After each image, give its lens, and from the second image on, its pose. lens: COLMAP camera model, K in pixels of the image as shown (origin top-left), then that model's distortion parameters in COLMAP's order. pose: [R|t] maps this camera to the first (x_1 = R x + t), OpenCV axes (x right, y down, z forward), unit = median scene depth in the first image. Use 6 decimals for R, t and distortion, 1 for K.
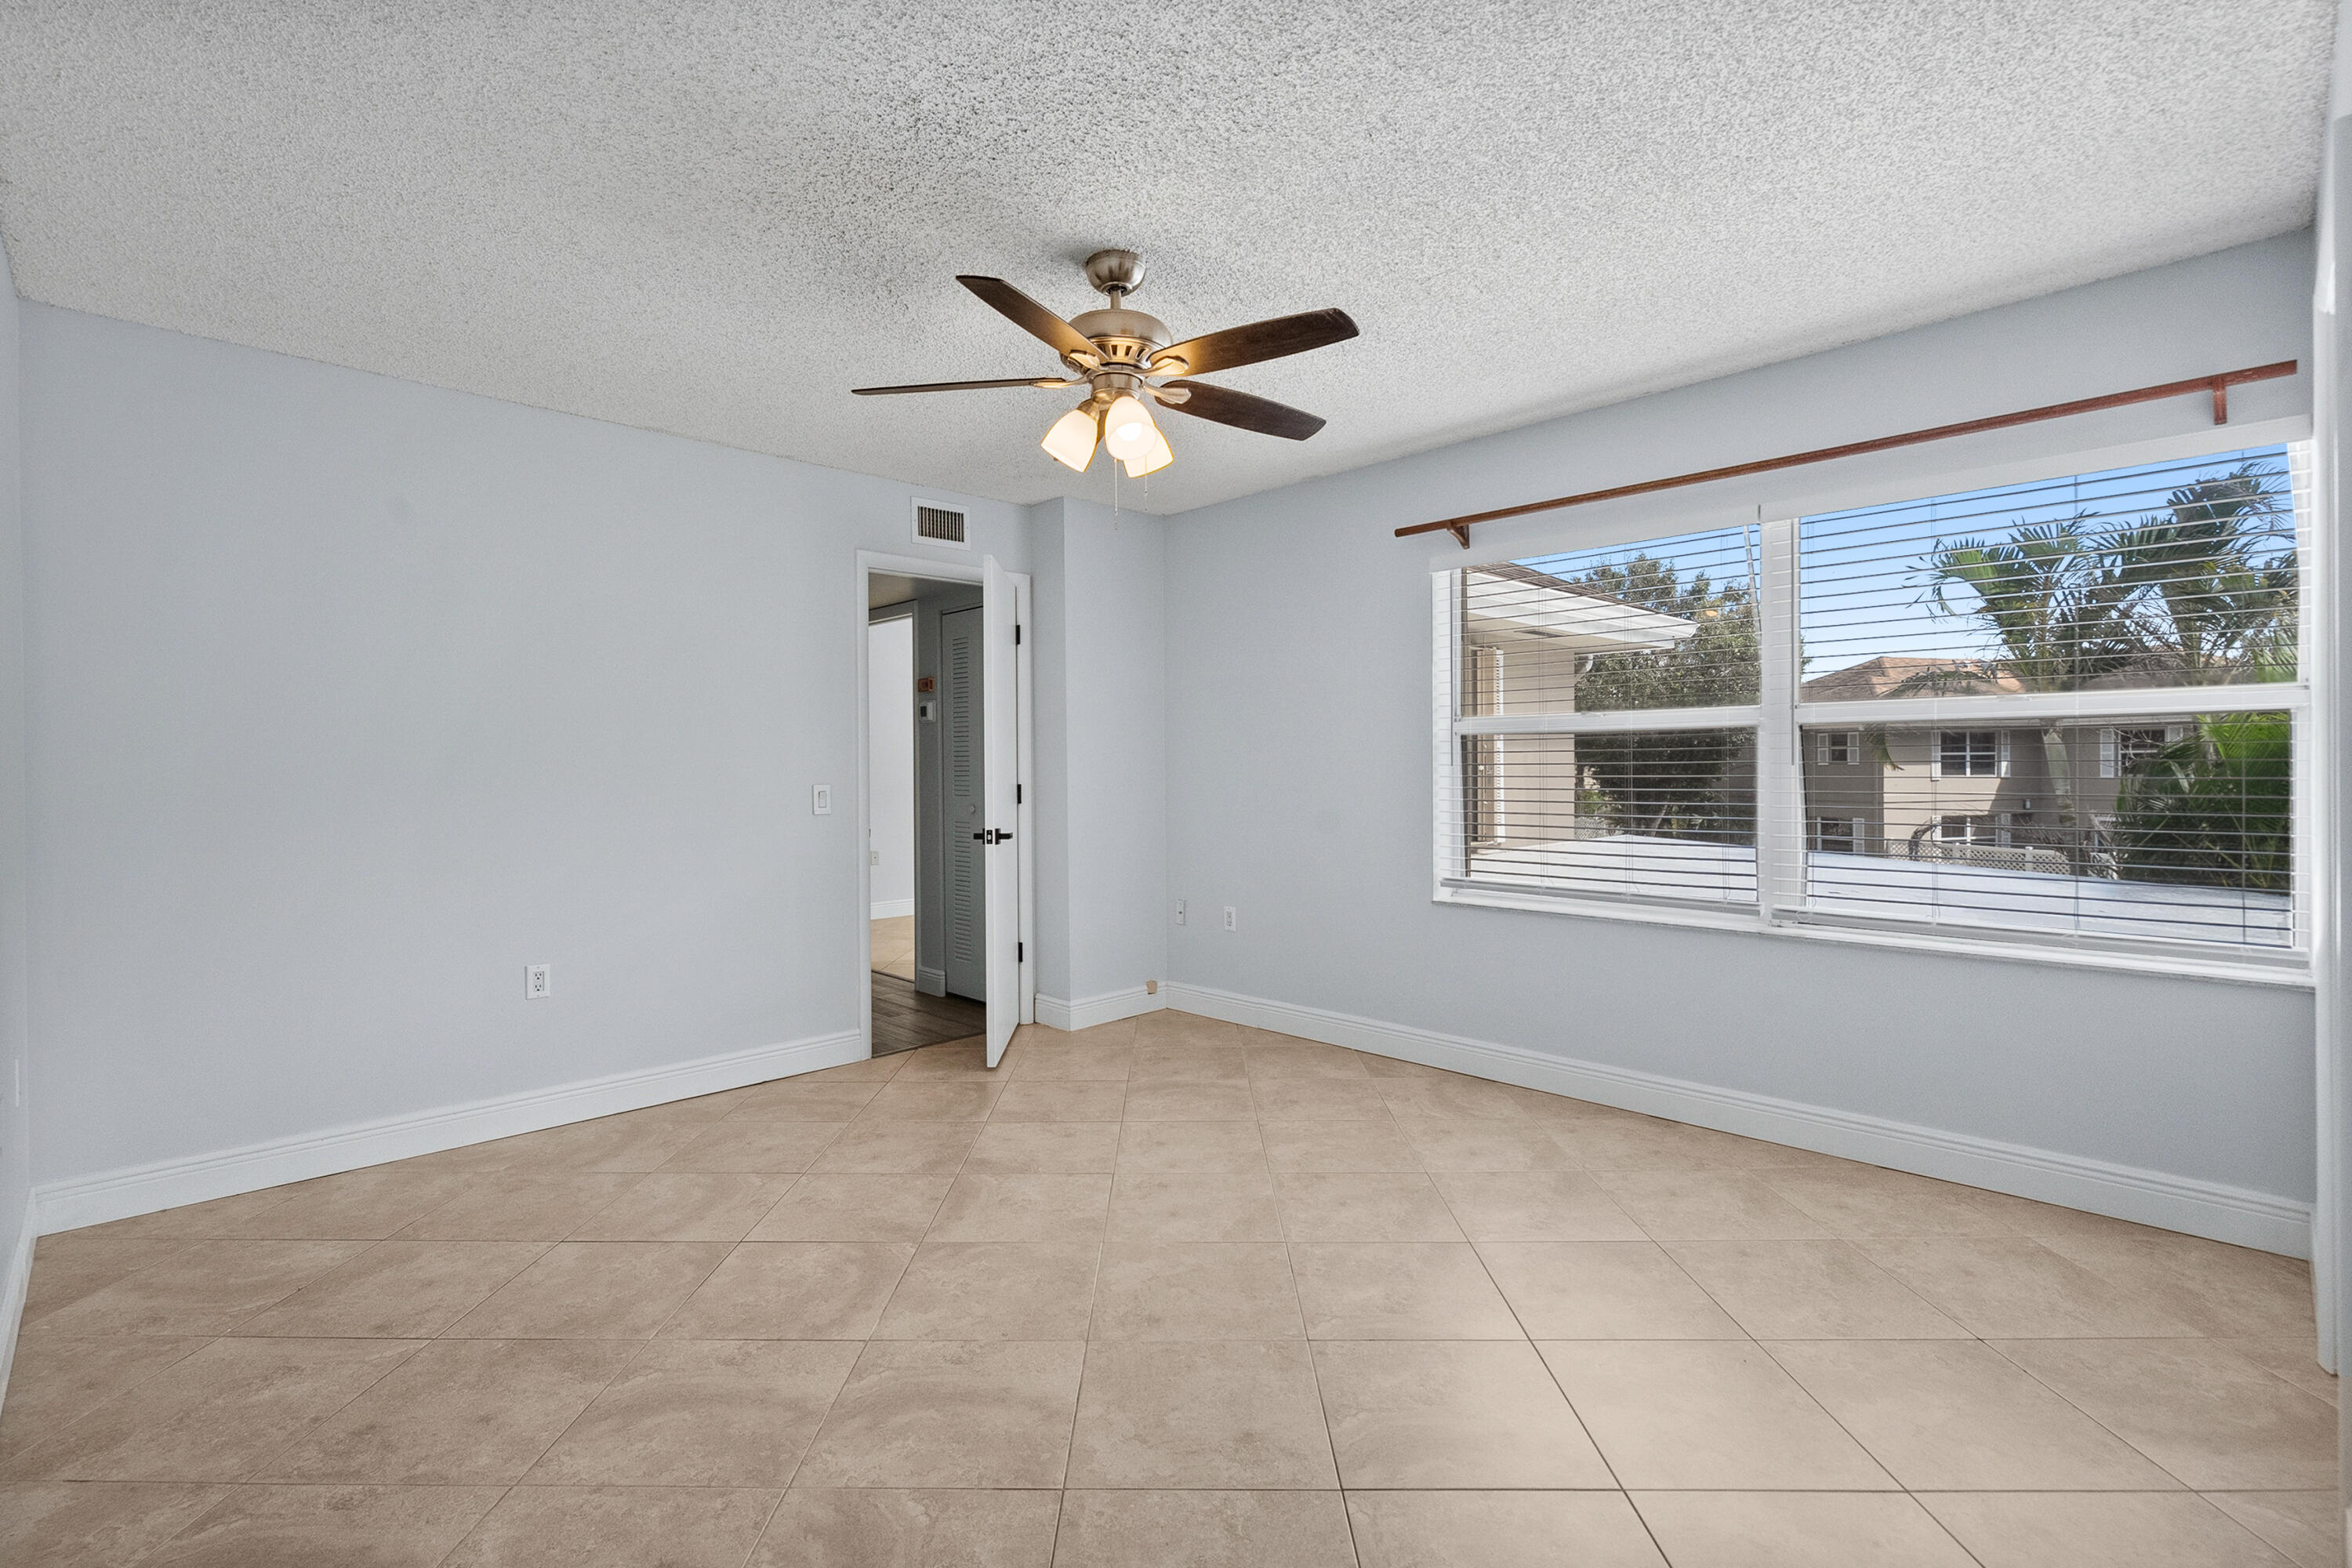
lens RADIAL K [[1072.1, 0, 1164.5], [0, 1072.1, 777.4], [0, 0, 1]] dist [-0.010955, 0.000466]
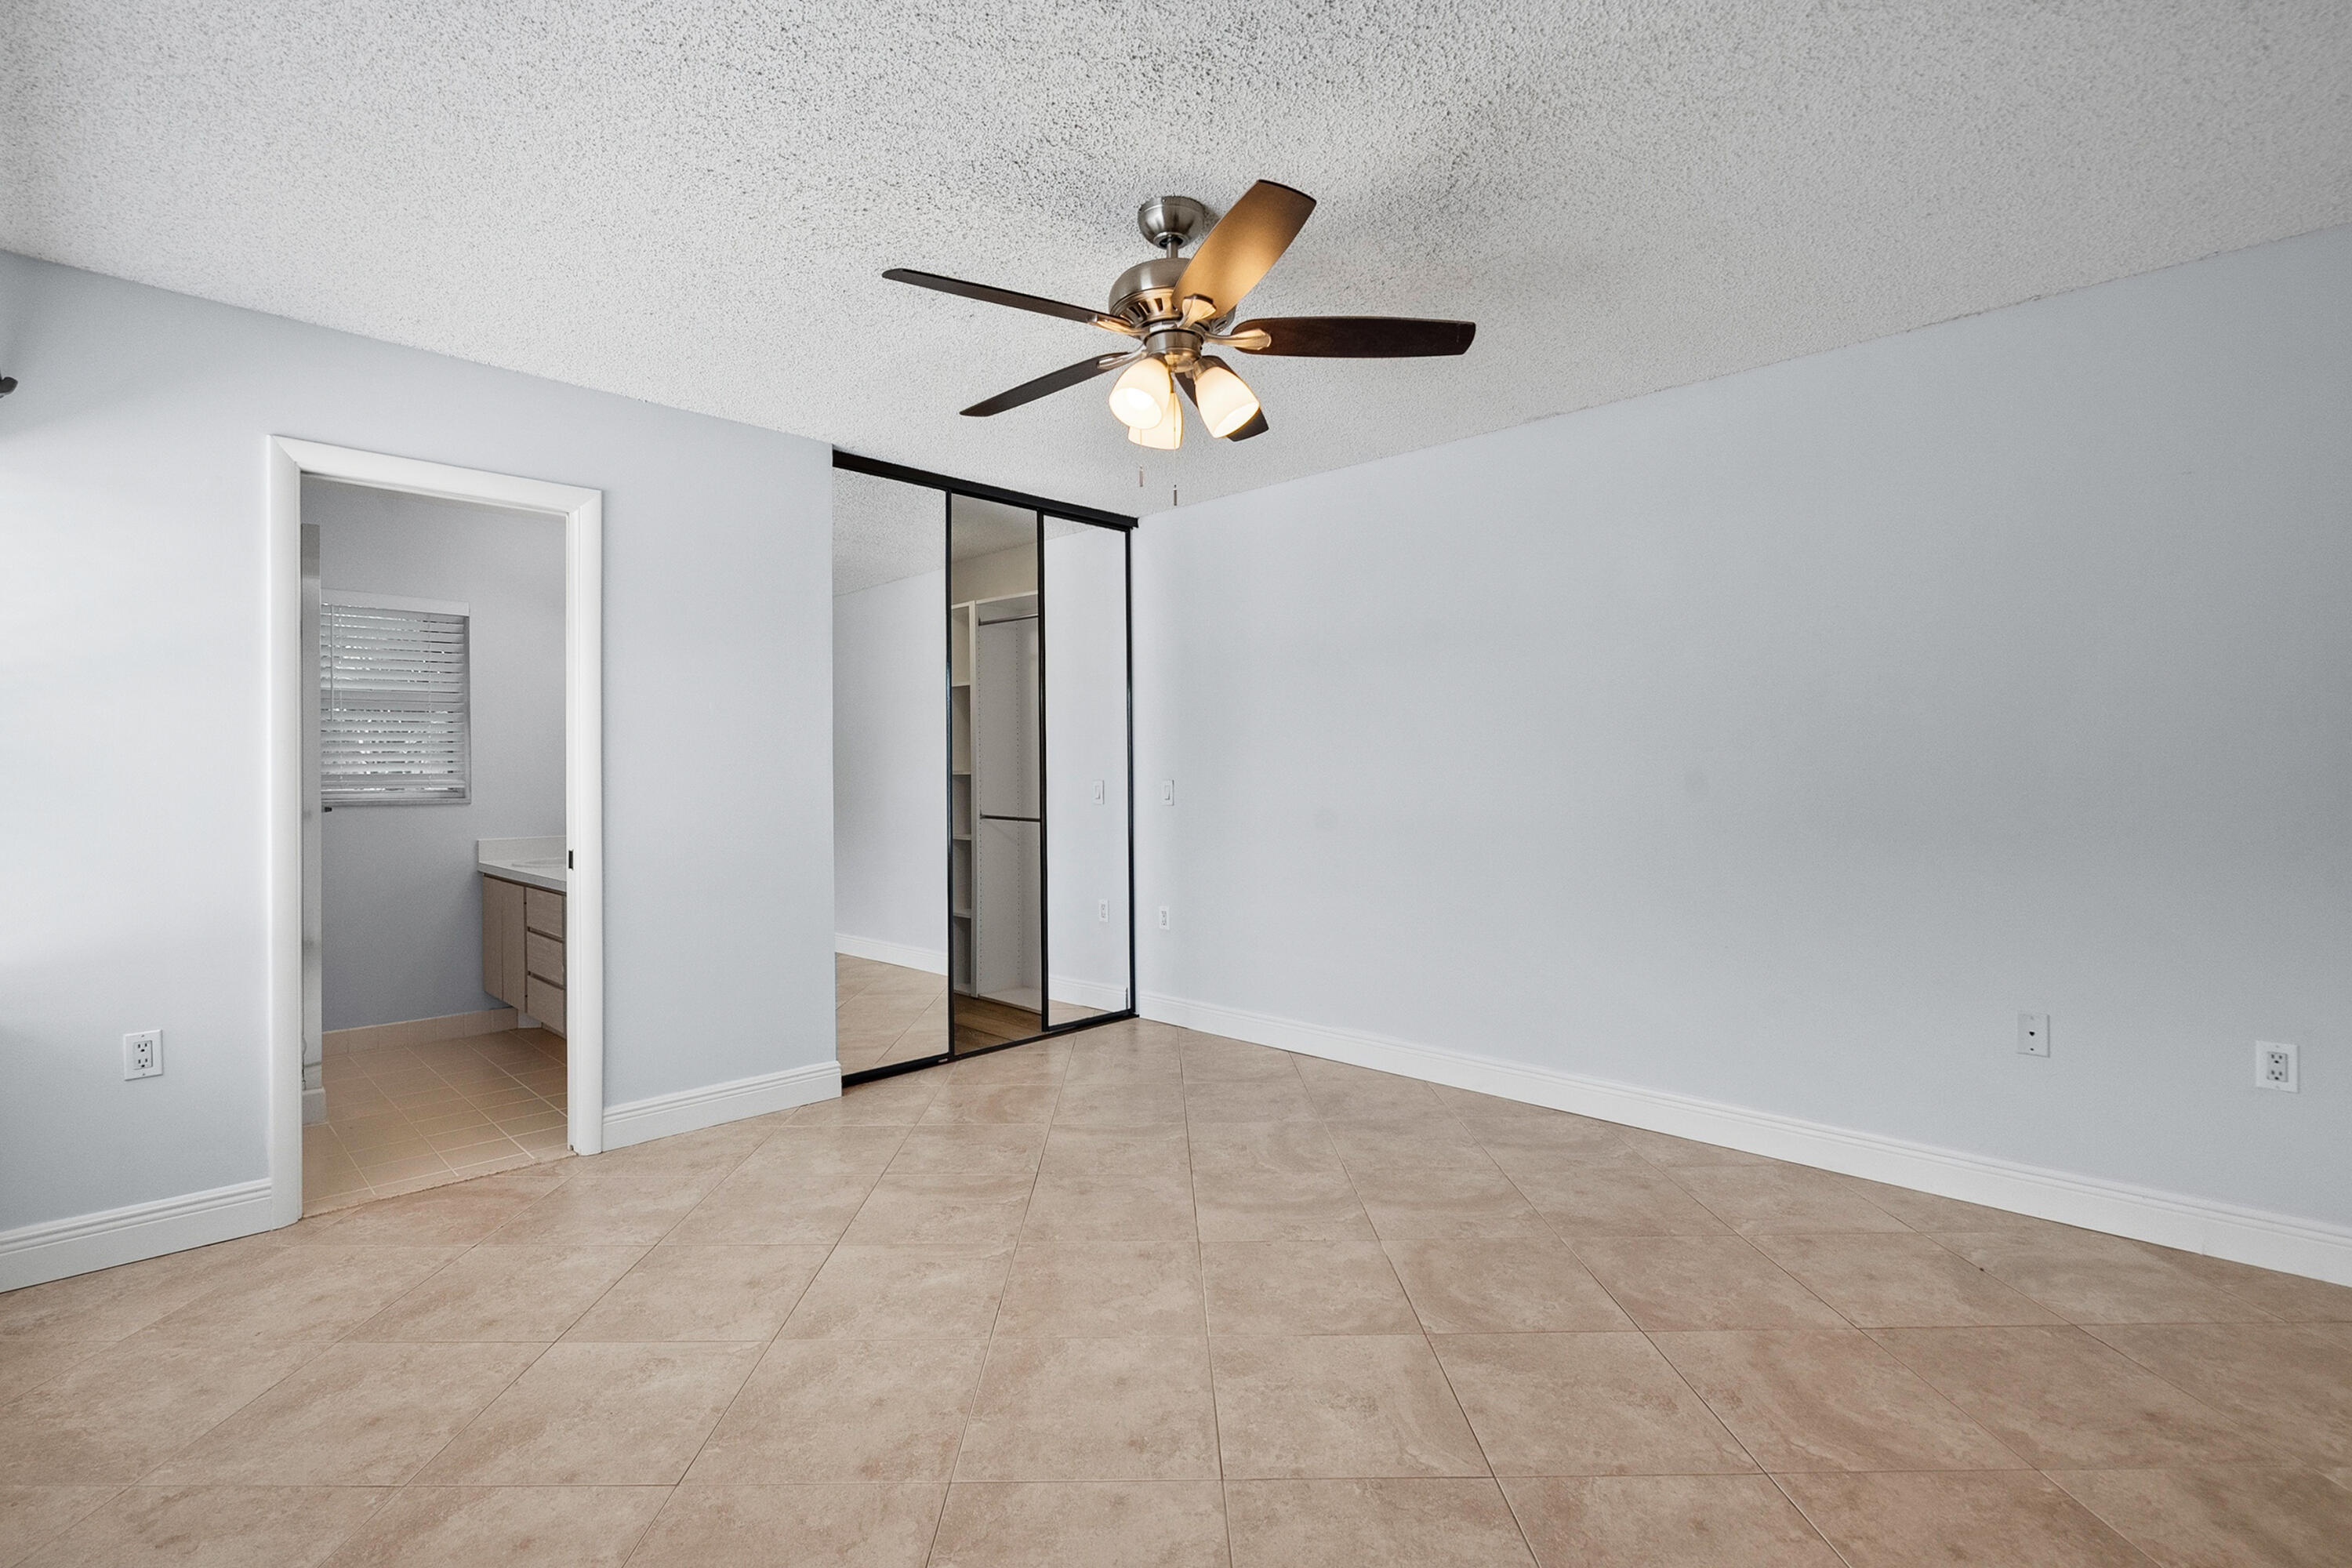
lens RADIAL K [[1072.1, 0, 1164.5], [0, 1072.1, 777.4], [0, 0, 1]] dist [-0.010955, 0.000466]
pose [[-0.999544, 0.016506, -0.025275, -0.009667], [0.016164, 0.999776, 0.013692, -0.016686], [0.025495, 0.013277, -0.999587, 1.857220]]
